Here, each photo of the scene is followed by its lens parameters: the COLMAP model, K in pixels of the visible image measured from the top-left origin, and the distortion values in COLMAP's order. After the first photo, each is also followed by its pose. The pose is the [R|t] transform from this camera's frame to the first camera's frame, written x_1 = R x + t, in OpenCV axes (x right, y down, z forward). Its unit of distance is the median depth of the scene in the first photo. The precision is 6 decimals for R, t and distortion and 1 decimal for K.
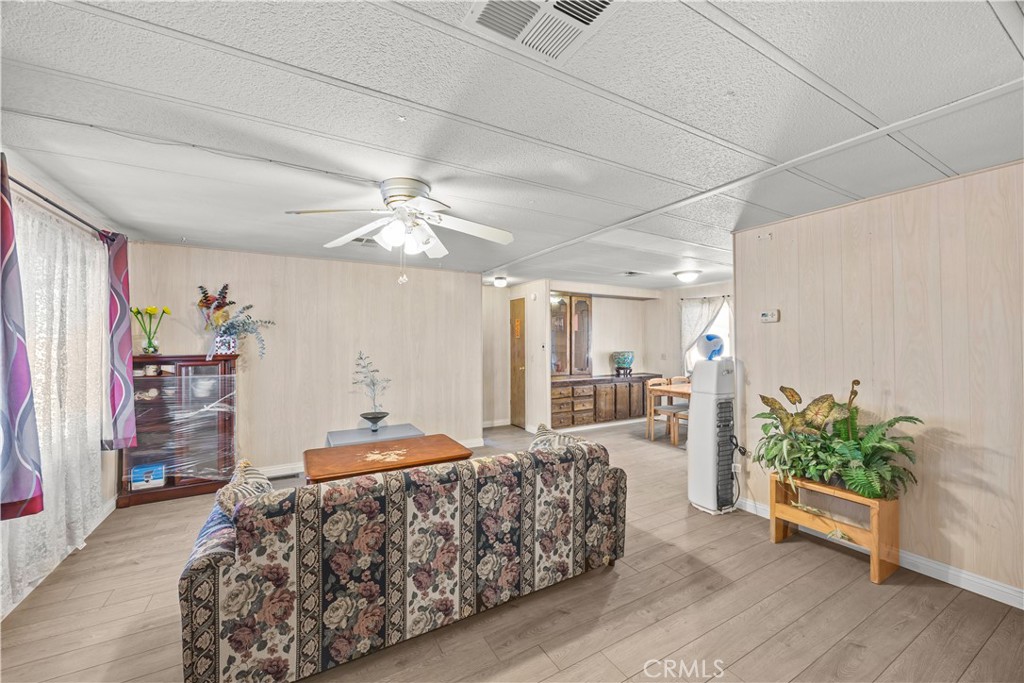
lens RADIAL K [[392.8, 0, 497.7], [0, 392.8, 334.8], [0, 0, 1]] dist [-0.004293, 0.000052]
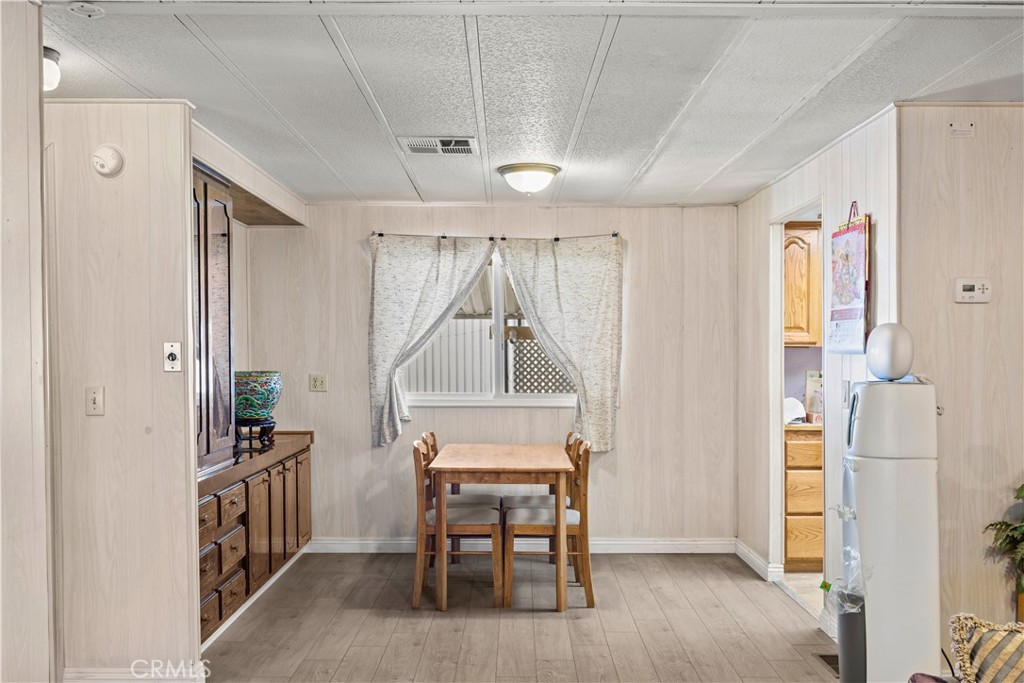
lens RADIAL K [[945.4, 0, 508.4], [0, 945.4, 349.3], [0, 0, 1]] dist [-0.011532, 0.000000]
pose [[0.473700, 0.004040, 0.880677, -0.314981], [-0.021020, 0.999756, 0.006719, 0.015594], [-0.880436, -0.021695, 0.473669, 0.468016]]
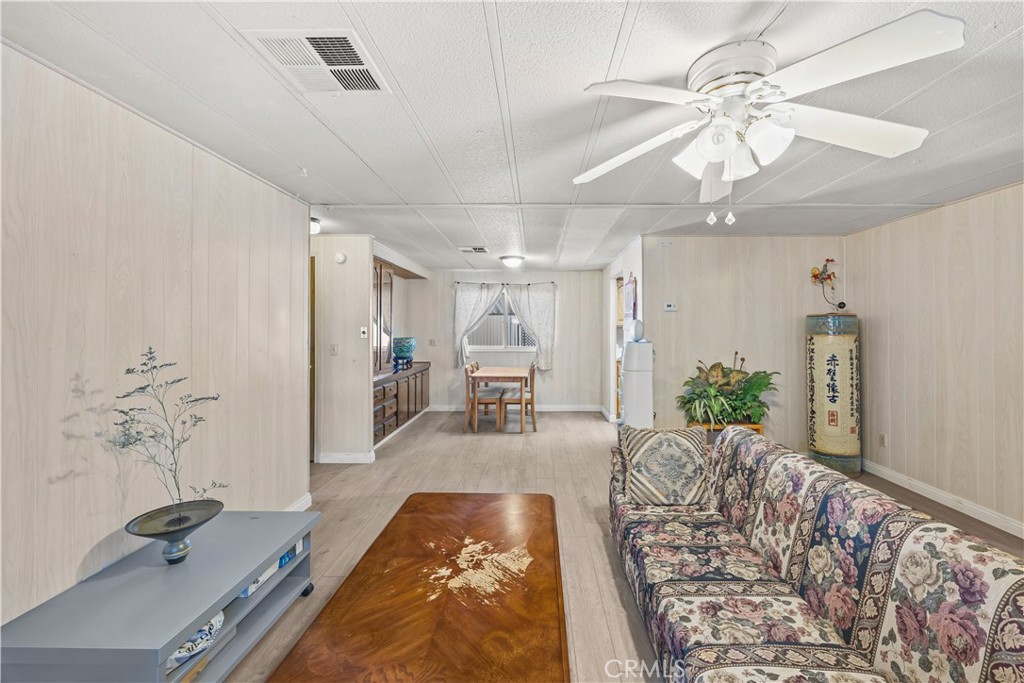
lens RADIAL K [[414.3, 0, 539.6], [0, 414.3, 312.1], [0, 0, 1]] dist [-0.000645, -0.000034]
pose [[0.473484, 0.034606, 0.880122, -0.355435], [-0.019642, 0.999394, -0.028729, 0.008834], [-0.880583, -0.003684, 0.473877, 0.356887]]
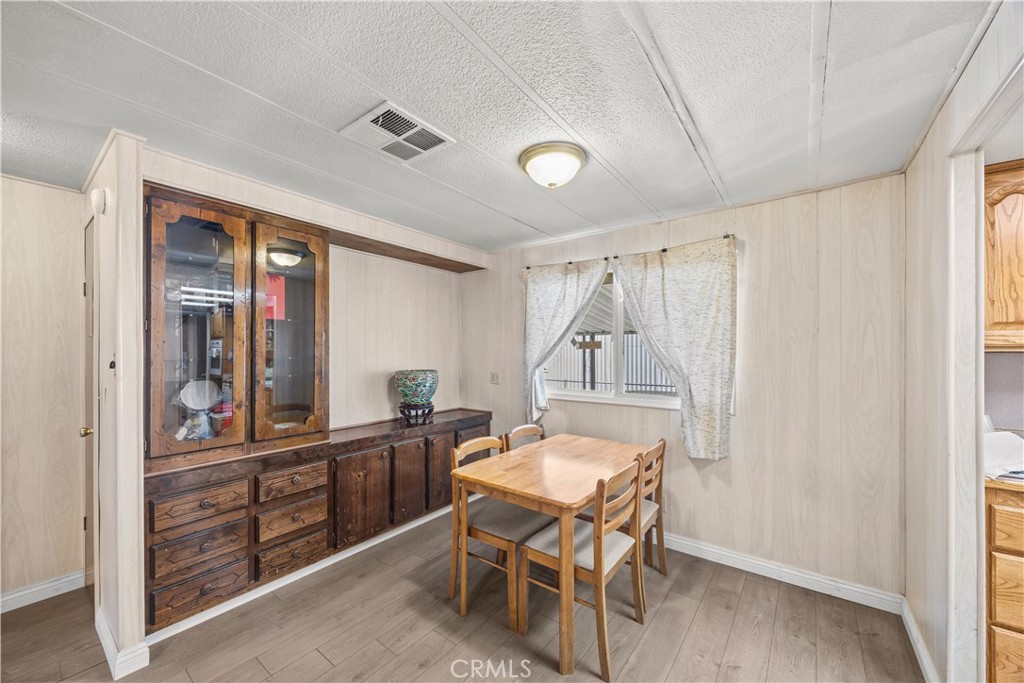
lens RADIAL K [[392.8, 0, 511.0], [0, 392.8, 351.7], [0, 0, 1]] dist [-0.004293, 0.000052]
pose [[0.908264, 0.000632, 0.418398, 0.247215], [-0.009057, 0.999794, 0.018152, 0.011597], [-0.418300, -0.020277, 0.908082, 0.570465]]
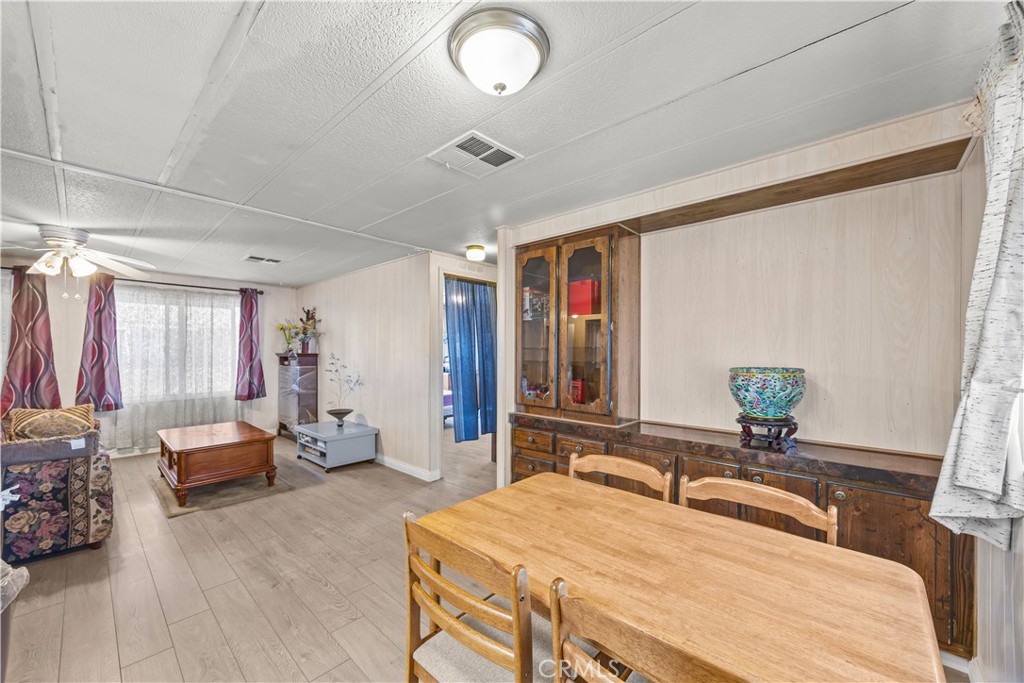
lens RADIAL K [[392.8, 0, 506.4], [0, 392.8, 358.1], [0, 0, 1]] dist [-0.004293, 0.000052]
pose [[0.322251, 0.014318, -0.946546, 0.609756], [0.012053, 0.999743, 0.019226, 0.029110], [0.946578, -0.017604, 0.321995, 0.770478]]
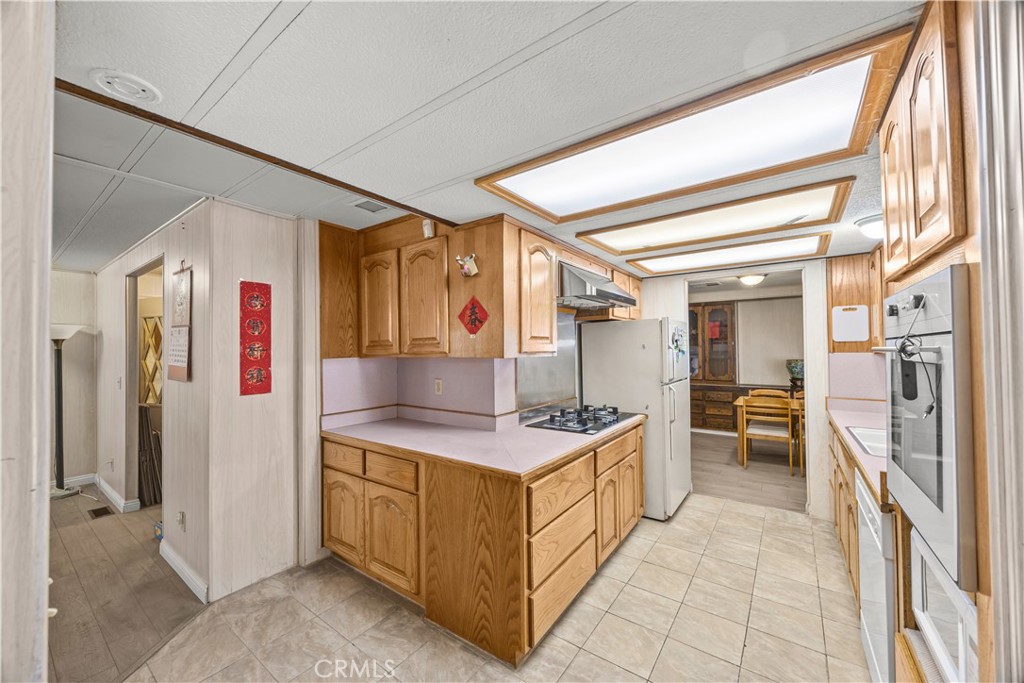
lens RADIAL K [[392.8, 0, 510.5], [0, 392.8, 339.5], [0, 0, 1]] dist [-0.004293, 0.000052]
pose [[0.430154, -0.019458, -0.902546, 0.905058], [0.022929, 0.999681, -0.010624, -0.007940], [0.902464, -0.016125, 0.430462, 0.067839]]
